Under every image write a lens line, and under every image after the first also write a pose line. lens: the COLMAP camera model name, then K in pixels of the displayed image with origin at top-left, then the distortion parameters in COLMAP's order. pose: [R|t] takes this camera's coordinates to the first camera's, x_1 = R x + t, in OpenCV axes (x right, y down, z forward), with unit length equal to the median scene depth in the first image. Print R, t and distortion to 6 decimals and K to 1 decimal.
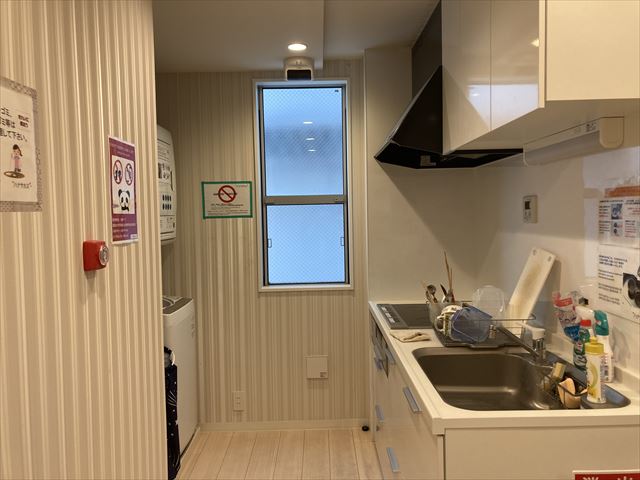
lens RADIAL K [[514.3, 0, 322.1], [0, 514.3, 239.0], [0, 0, 1]] dist [0.009484, -0.012379]
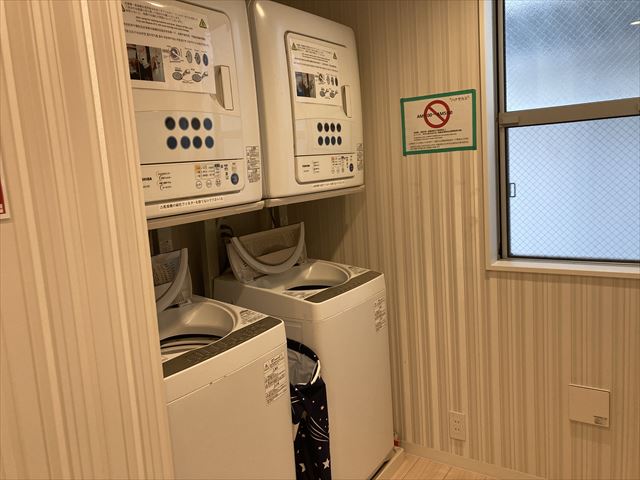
lens RADIAL K [[514.3, 0, 318.1], [0, 514.3, 234.4], [0, 0, 1]] dist [0.009484, -0.012379]
pose [[0.821246, 0.043244, -0.568933, 0.062596], [0.024661, 0.993502, 0.111111, -0.014213], [0.570041, -0.105280, 0.814843, 0.381562]]
